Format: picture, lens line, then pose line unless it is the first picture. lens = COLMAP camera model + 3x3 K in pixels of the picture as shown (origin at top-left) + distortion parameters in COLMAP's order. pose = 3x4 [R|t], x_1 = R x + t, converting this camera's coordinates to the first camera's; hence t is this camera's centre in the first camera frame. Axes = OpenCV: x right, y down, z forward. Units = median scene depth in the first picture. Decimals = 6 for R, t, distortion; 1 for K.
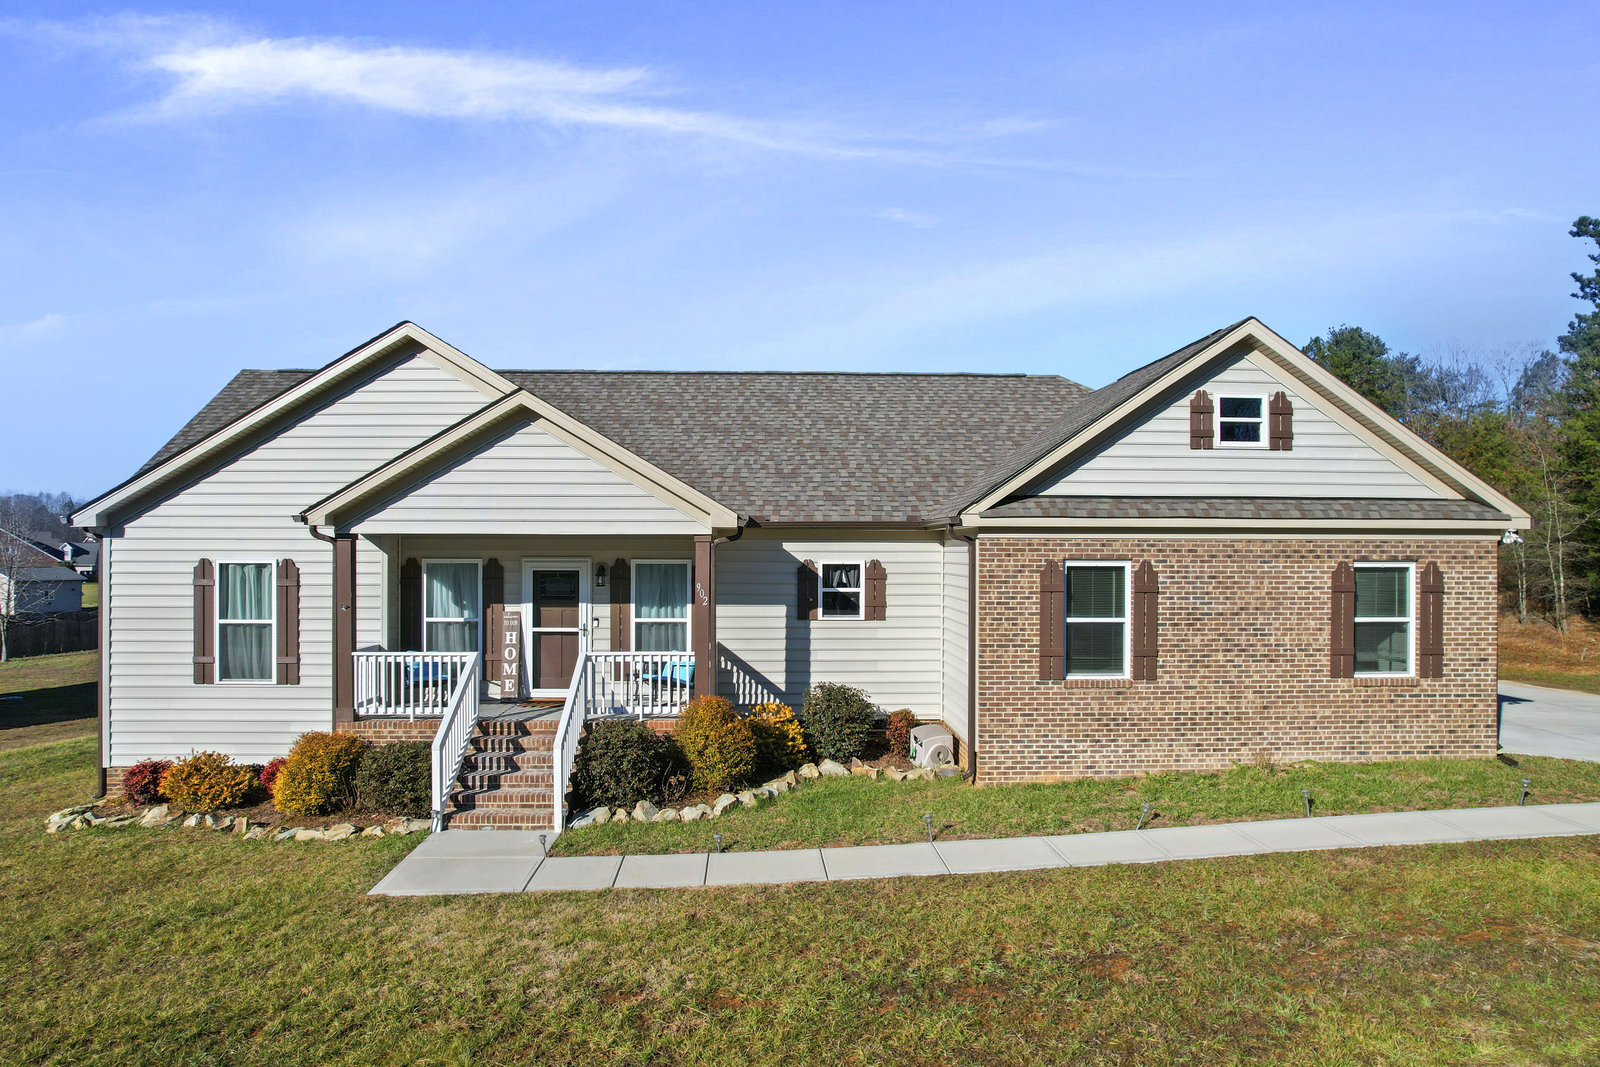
lens RADIAL K [[1021.4, 0, 800.0], [0, 1021.4, 533.5], [0, 0, 1]] dist [-0.066958, 0.056375]
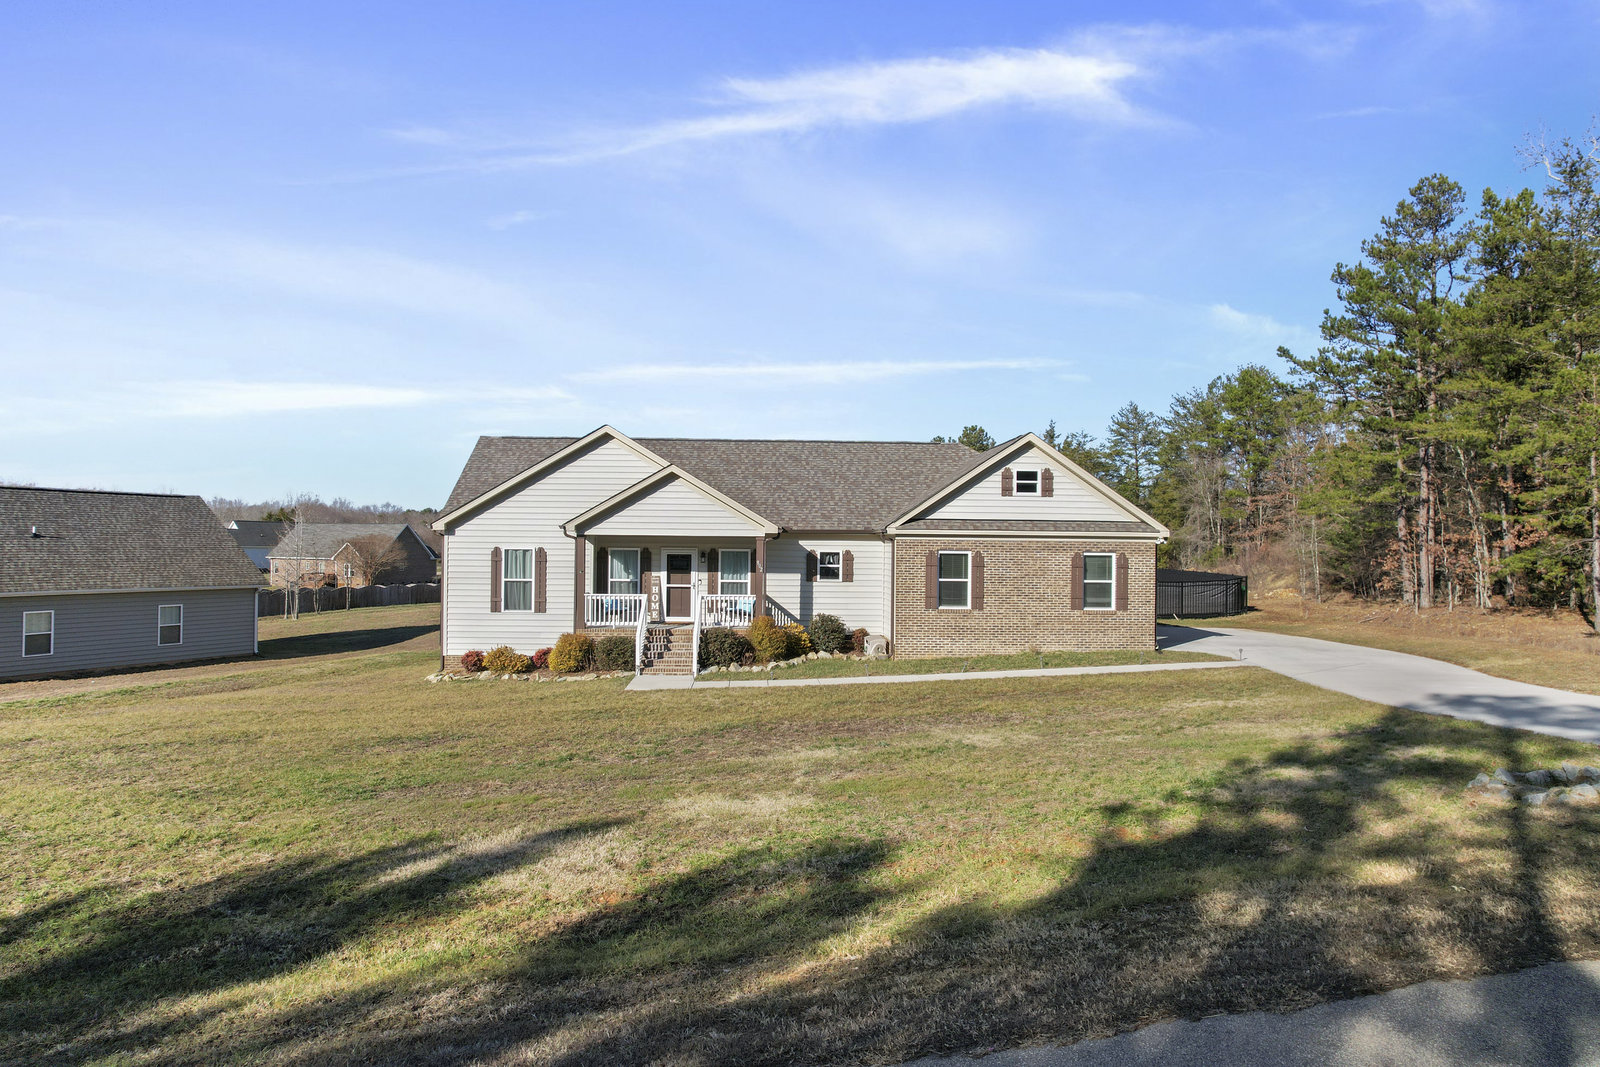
lens RADIAL K [[1021.4, 0, 800.0], [0, 1021.4, 533.5], [0, 0, 1]] dist [-0.066958, 0.056375]
pose [[0.999972, 0.007440, 0.000784, -0.019081], [-0.007445, 0.999956, 0.005745, -0.017173], [-0.000741, -0.005751, 0.999983, -1.027208]]
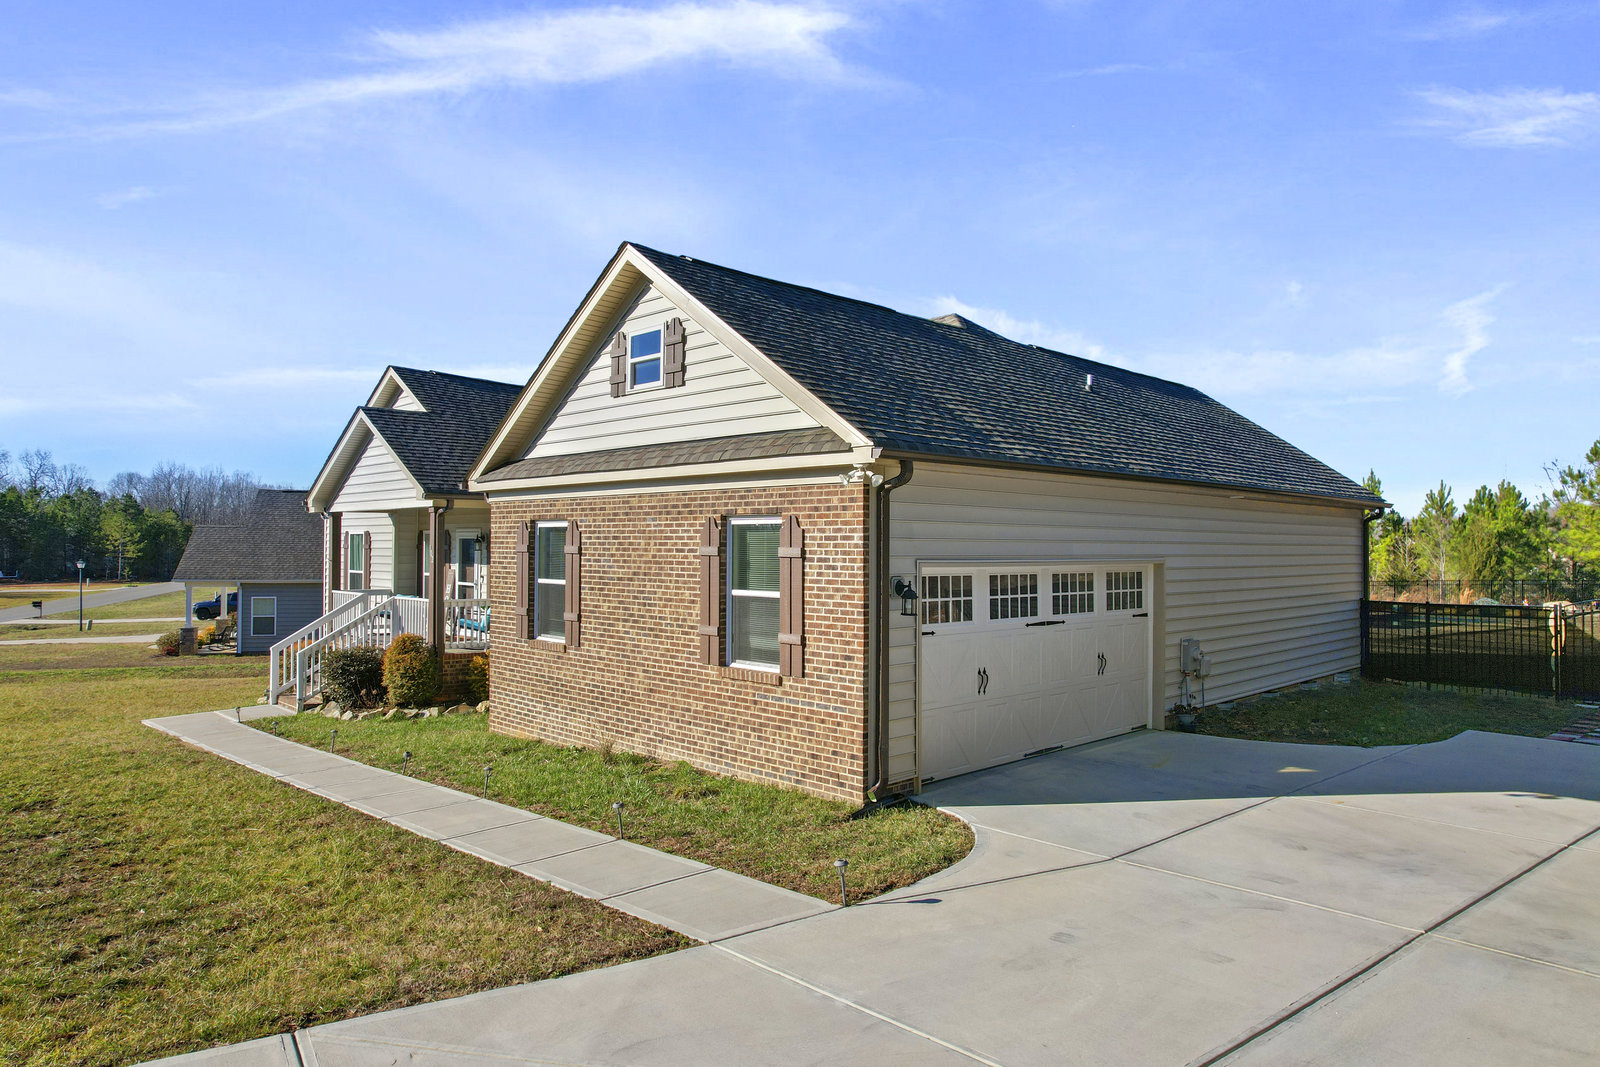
lens RADIAL K [[1021.4, 0, 800.0], [0, 1021.4, 533.5], [0, 0, 1]] dist [-0.066958, 0.056375]
pose [[0.668875, -0.008998, -0.743320, 1.164614], [-0.004384, 0.999862, -0.016049, 0.052114], [0.743362, 0.013994, 0.668743, 0.506048]]
